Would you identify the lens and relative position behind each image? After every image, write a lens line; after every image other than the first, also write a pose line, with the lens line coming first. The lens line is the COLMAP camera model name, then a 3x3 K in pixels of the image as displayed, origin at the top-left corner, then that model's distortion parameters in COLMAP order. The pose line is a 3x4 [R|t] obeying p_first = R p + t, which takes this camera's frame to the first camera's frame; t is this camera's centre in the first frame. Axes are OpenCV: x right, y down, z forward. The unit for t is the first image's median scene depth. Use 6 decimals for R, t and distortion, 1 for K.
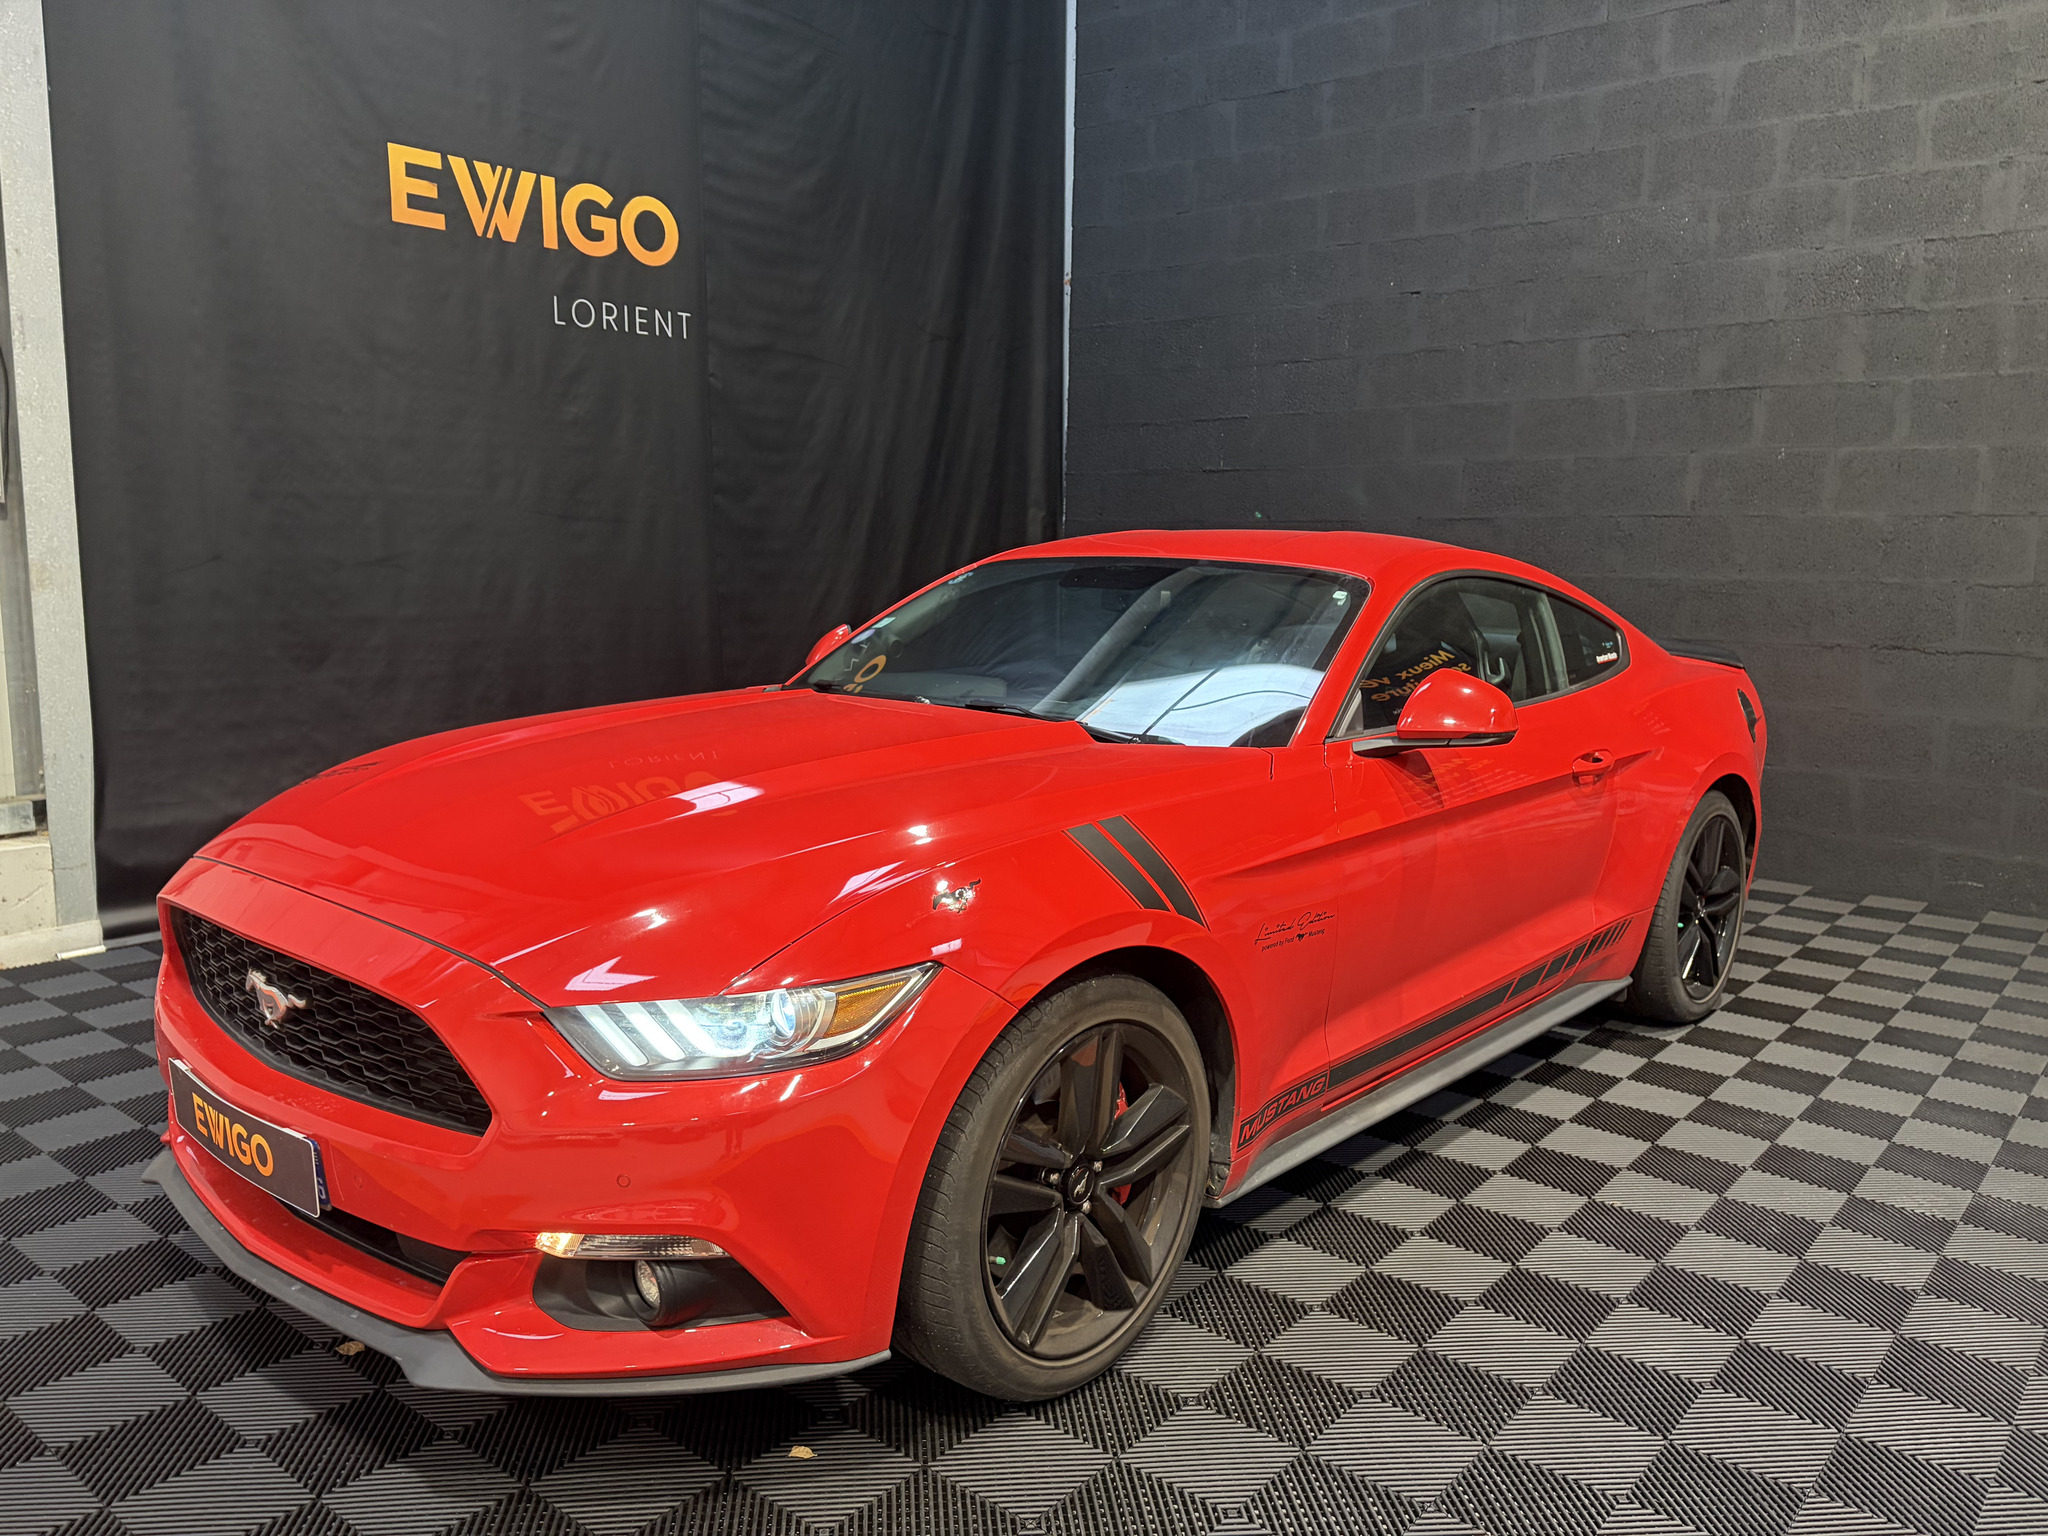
lens RADIAL K [[1557.2, 0, 1009.4], [0, 1557.2, 772.2], [0, 0, 1]] dist [0.057253, -0.074168]
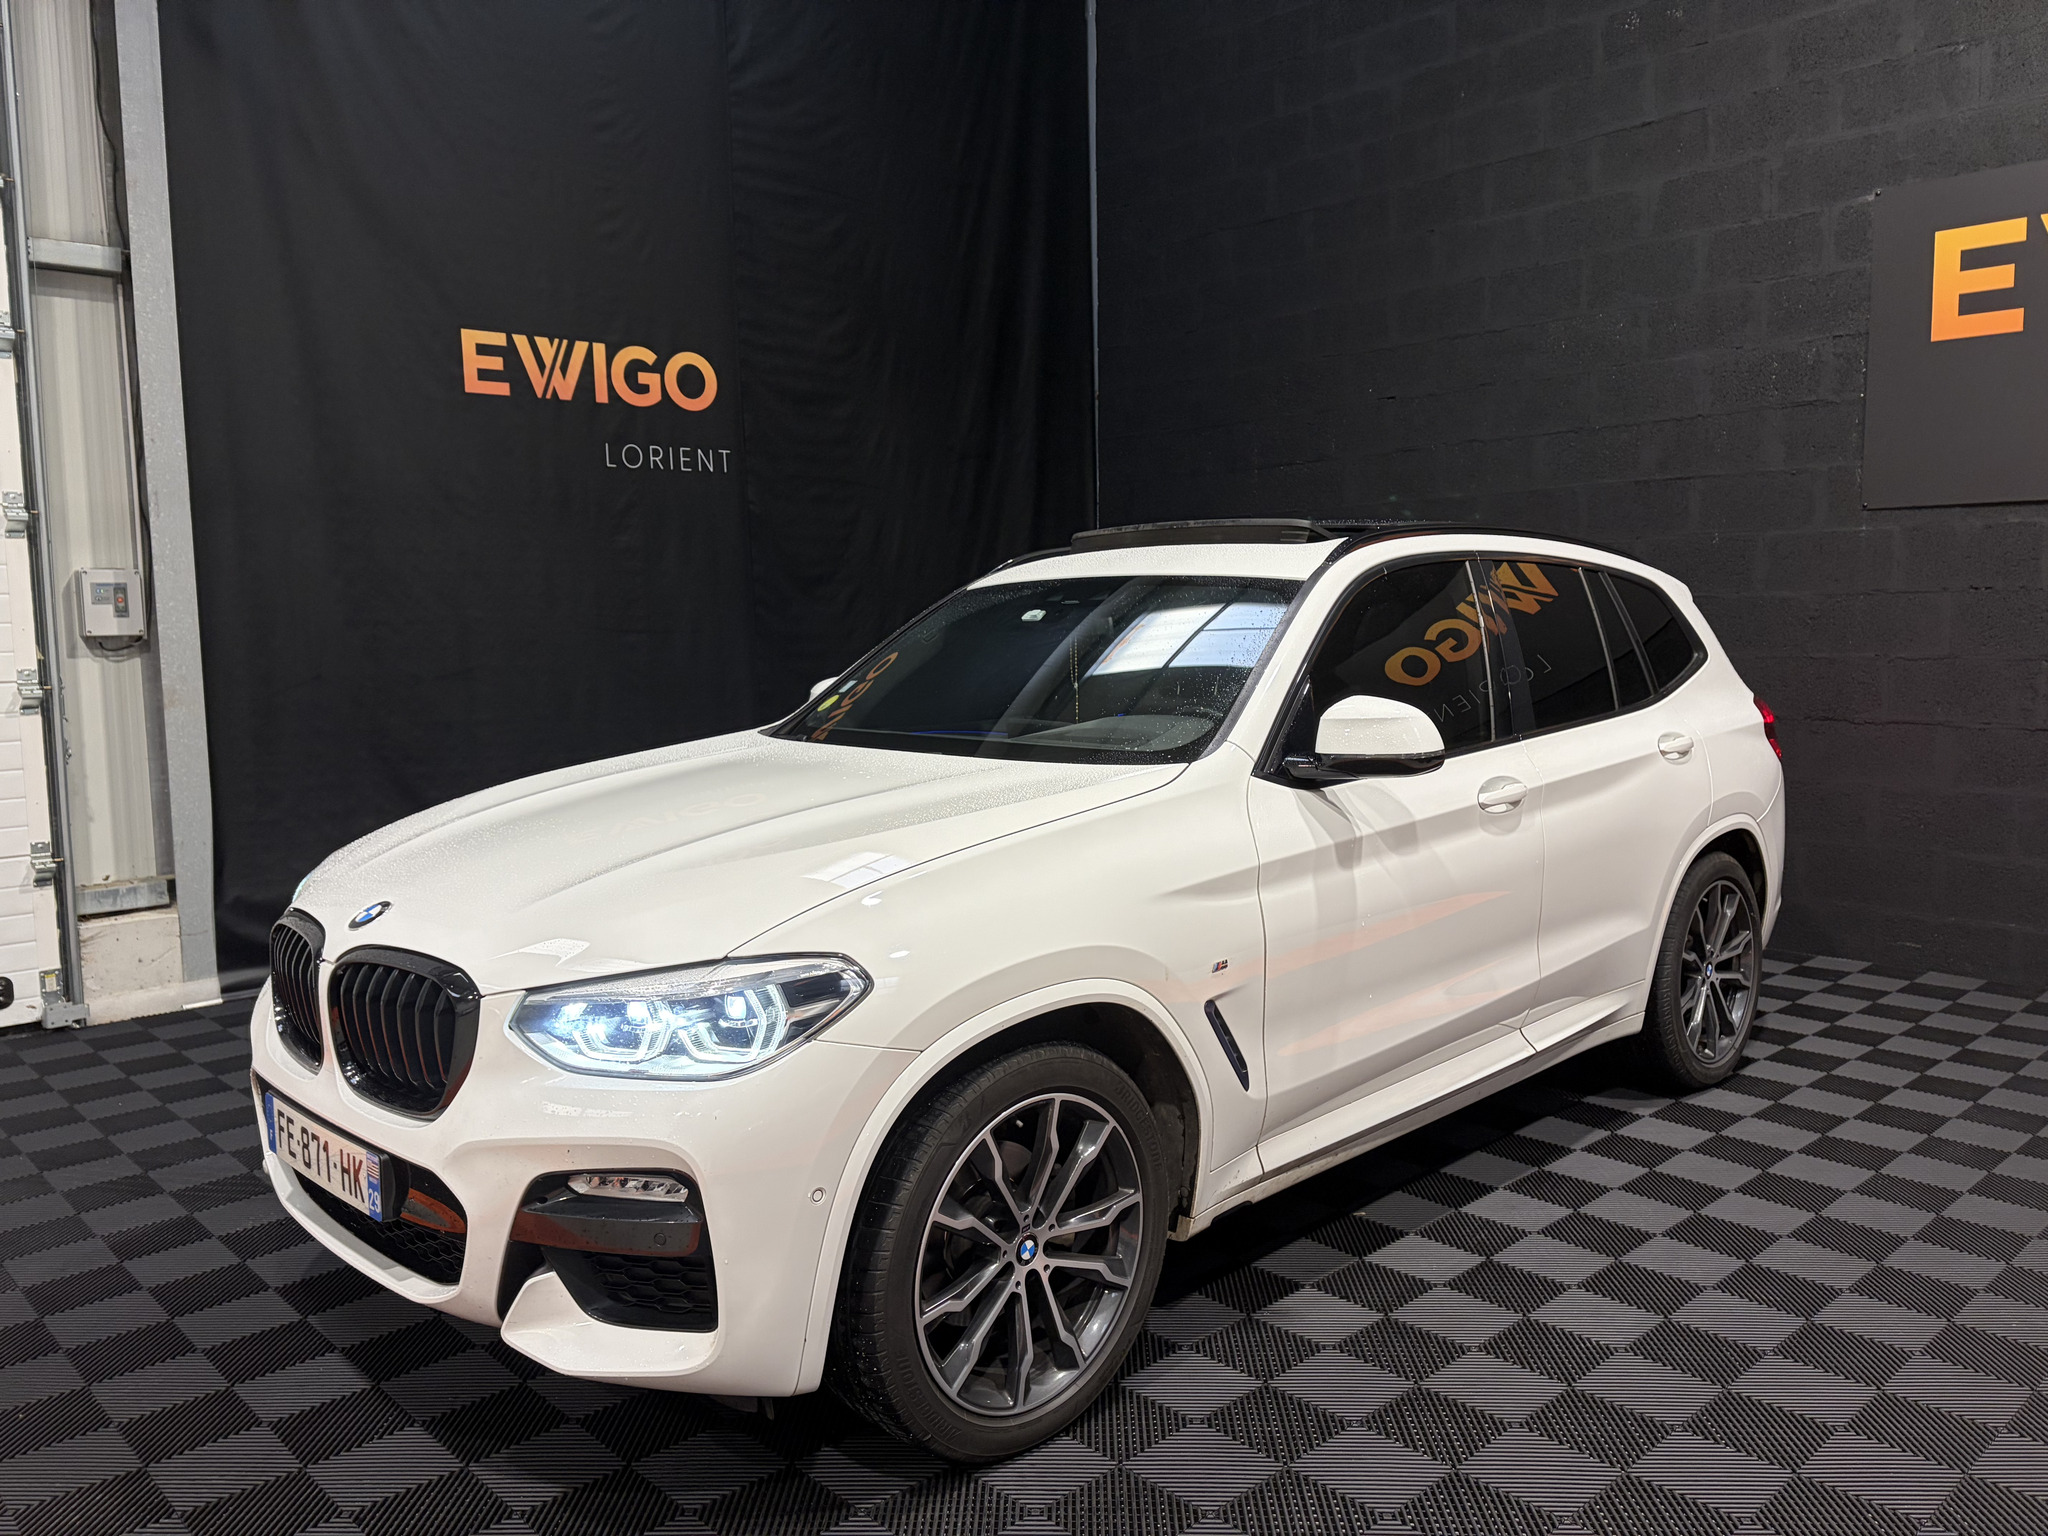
lens RADIAL K [[1559.4, 0, 1001.5], [0, 1559.4, 774.0], [0, 0, 1]] dist [0.005150, -0.011492]
pose [[0.991297, -0.017151, -0.130520, 0.152755], [0.011185, 0.998865, -0.046309, -0.000308], [0.131166, 0.044446, 0.990364, -0.102050]]
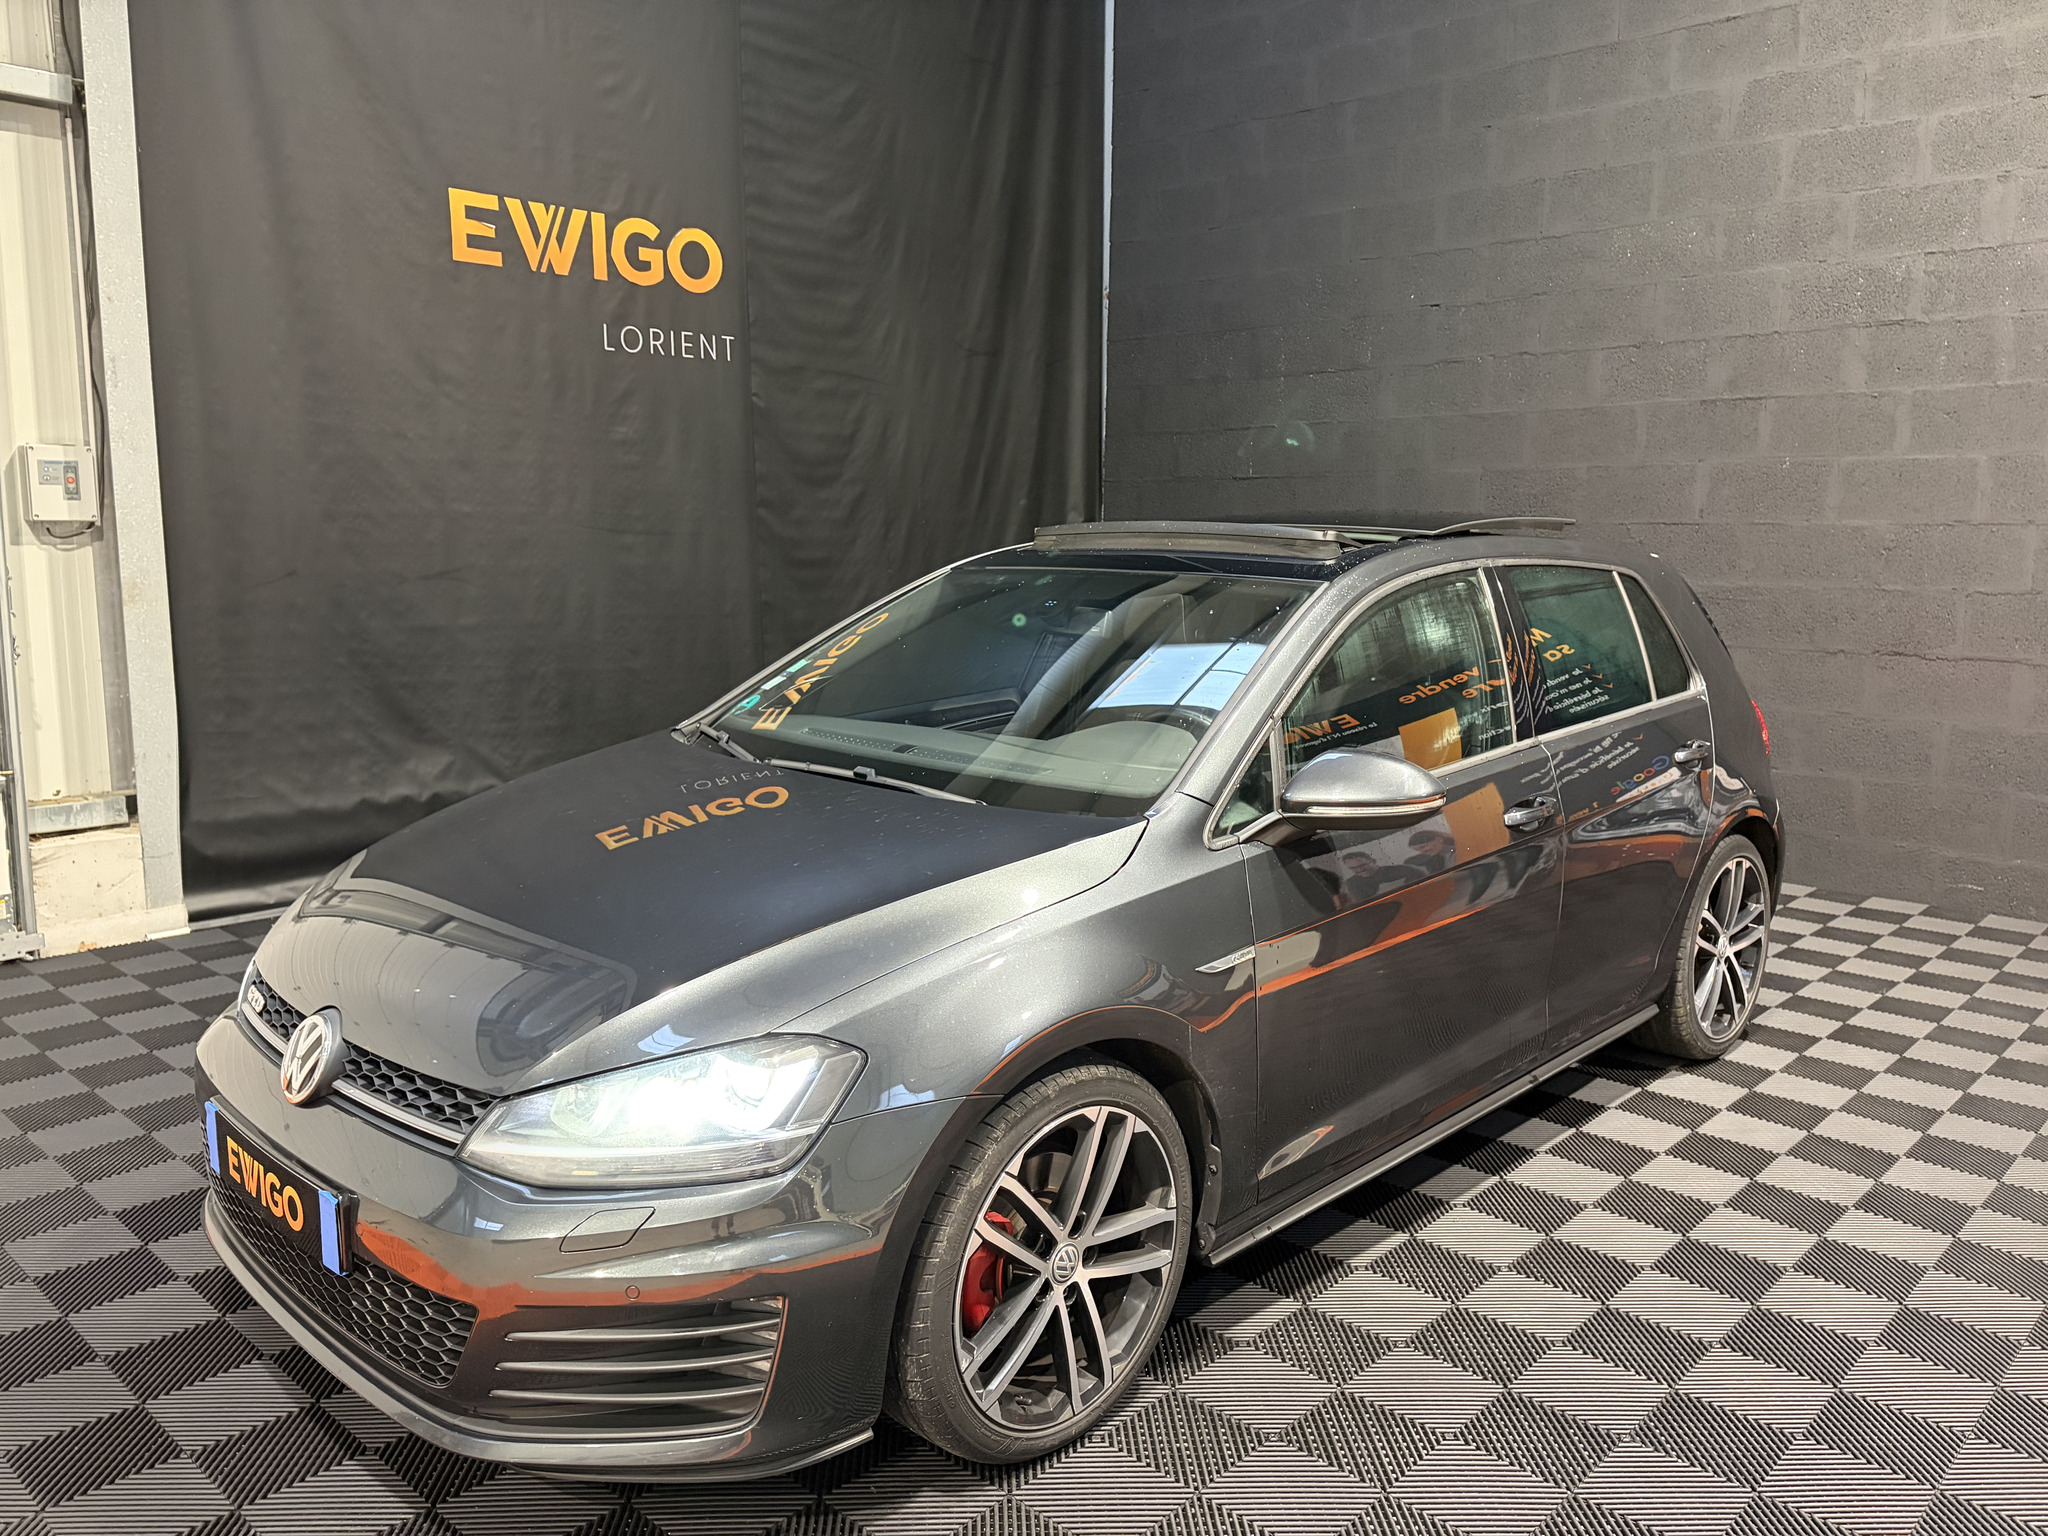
lens RADIAL K [[1558.5, 0, 1008.0], [0, 1558.5, 766.6], [0, 0, 1]] dist [0.044793, -0.059210]
pose [[0.997983, 0.004545, -0.063317, 0.054776], [-0.004389, 0.999987, 0.002591, -0.006232], [0.063328, -0.002308, 0.997990, -0.049287]]
